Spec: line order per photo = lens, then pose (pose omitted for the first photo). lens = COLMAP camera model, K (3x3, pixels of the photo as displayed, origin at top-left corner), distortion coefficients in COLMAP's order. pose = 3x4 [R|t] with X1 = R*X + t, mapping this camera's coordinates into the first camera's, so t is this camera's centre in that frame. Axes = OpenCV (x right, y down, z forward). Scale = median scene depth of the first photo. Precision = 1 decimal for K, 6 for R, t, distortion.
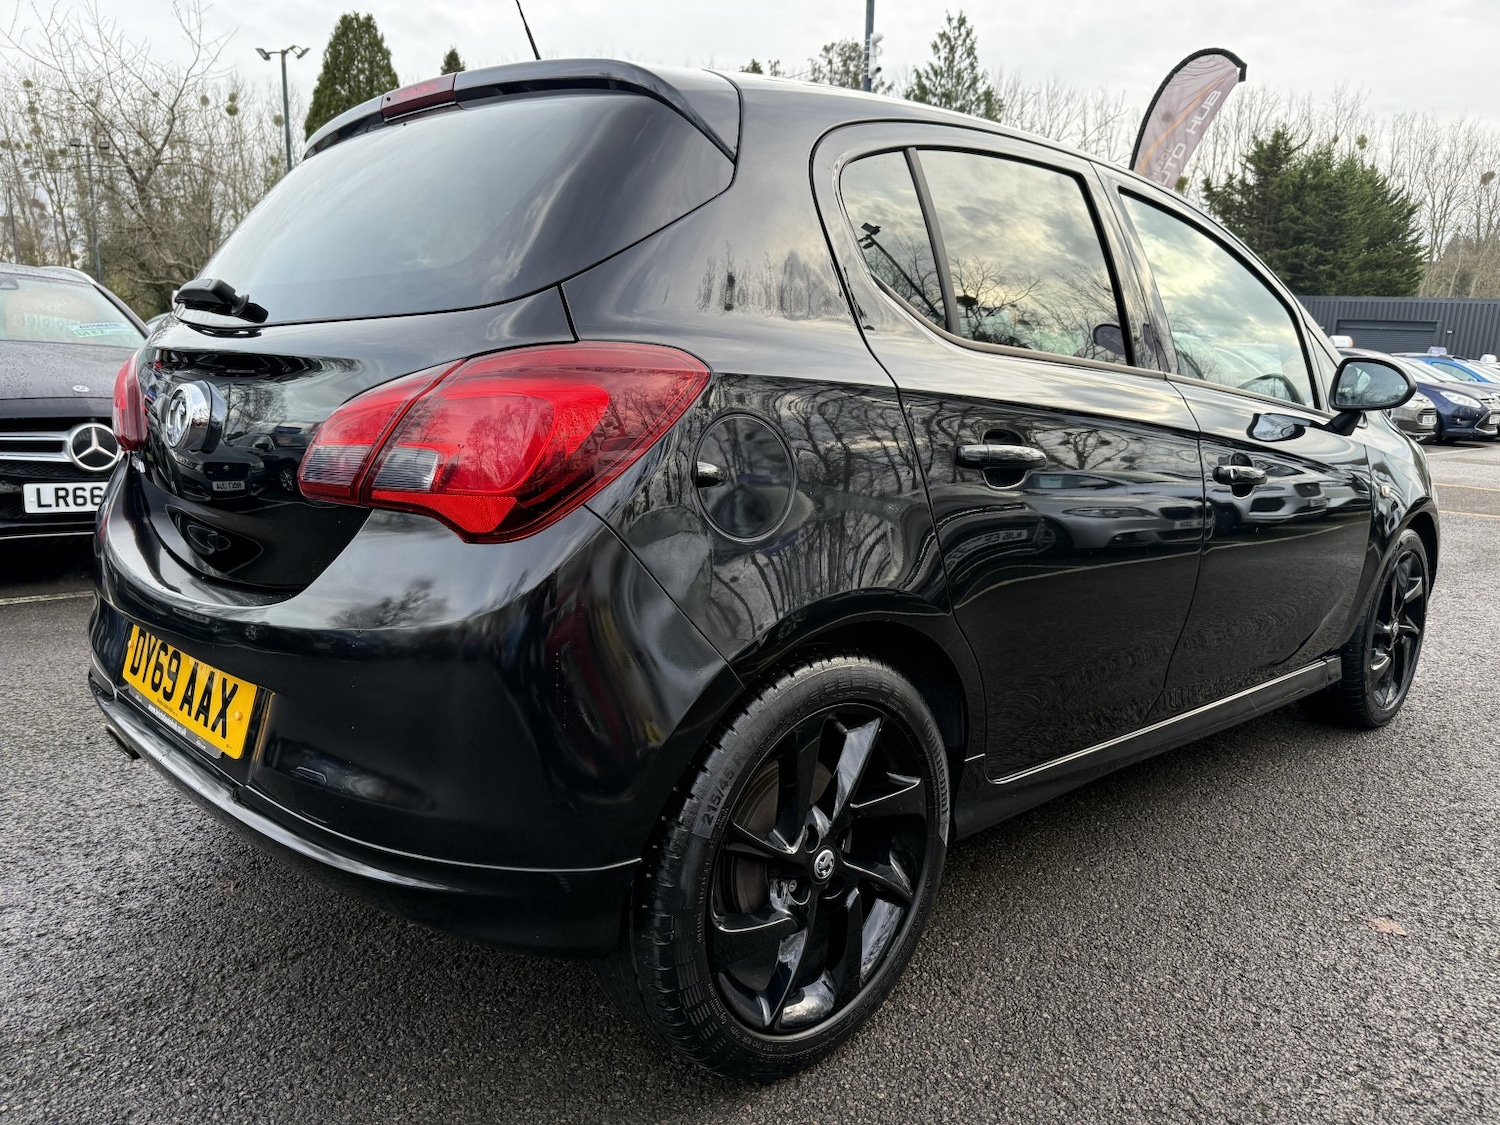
lens RADIAL K [[1241.2, 0, 745.9], [0, 1241.2, 562.3], [0, 0, 1]] dist [0.013001, -0.018966]
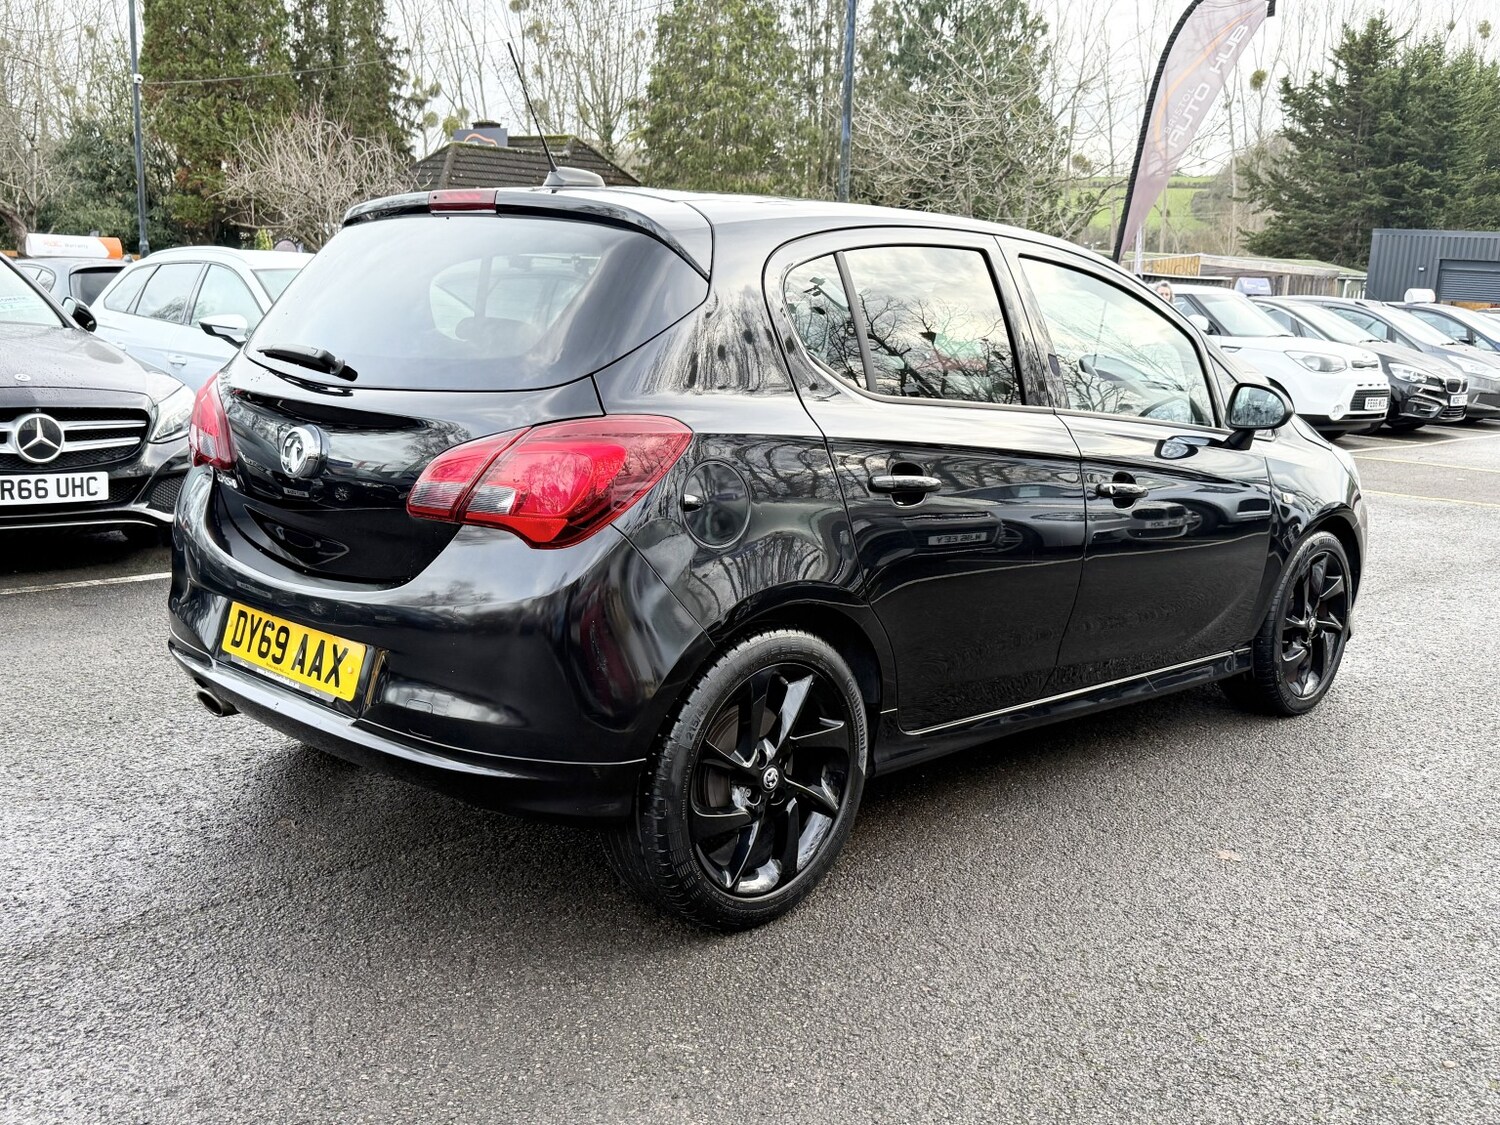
lens RADIAL K [[2121.5, 0, 747.3], [0, 2121.5, 565.3], [0, 0, 1]] dist [0.172404, -0.345975]
pose [[0.999691, 0.003895, 0.024558, -0.021526], [-0.004019, 0.999979, 0.005007, -0.007328], [-0.024538, -0.005104, 0.999686, -1.300223]]
